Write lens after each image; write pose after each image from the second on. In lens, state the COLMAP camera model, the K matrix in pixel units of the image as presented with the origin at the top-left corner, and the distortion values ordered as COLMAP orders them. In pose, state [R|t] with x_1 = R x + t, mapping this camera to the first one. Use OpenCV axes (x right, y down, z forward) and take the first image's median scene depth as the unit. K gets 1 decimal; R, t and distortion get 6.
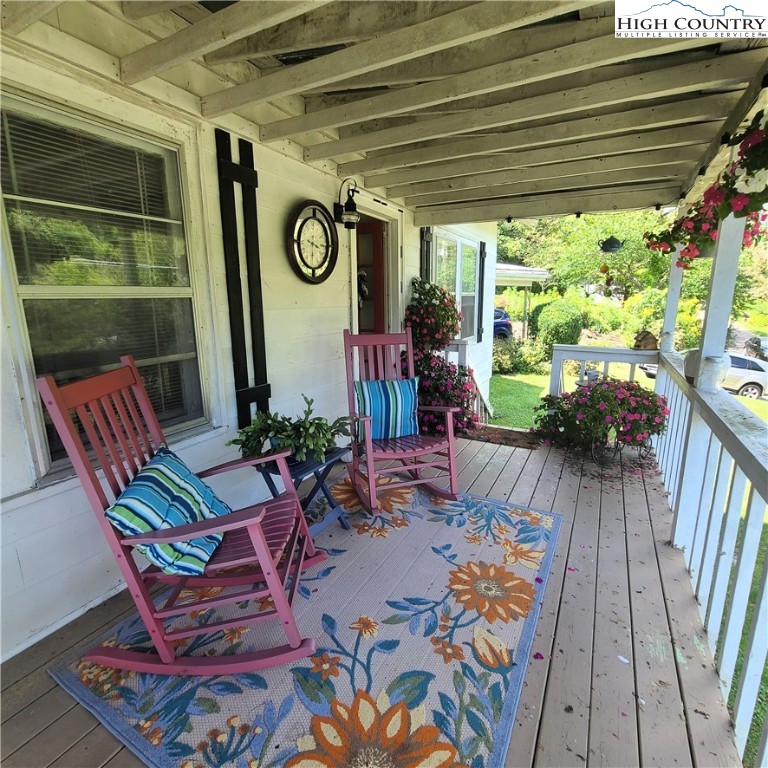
lens RADIAL K [[422.0, 0, 382.3], [0, 422.0, 384.6], [0, 0, 1]] dist [-0.006937, 0.001063]
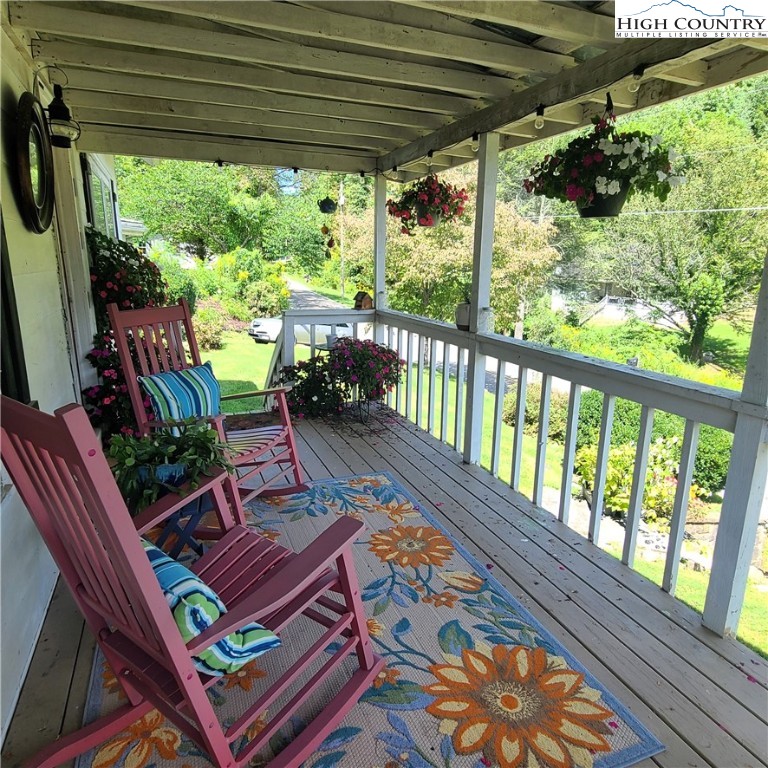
lens RADIAL K [[530.5, 0, 384.9], [0, 530.5, 385.5], [0, 0, 1]] dist [-0.008825, 0.004674]
pose [[0.635494, -0.166781, 0.753878, -0.675596], [0.141174, 0.985031, 0.098914, -0.034971], [-0.759090, 0.043568, 0.649526, 0.185294]]
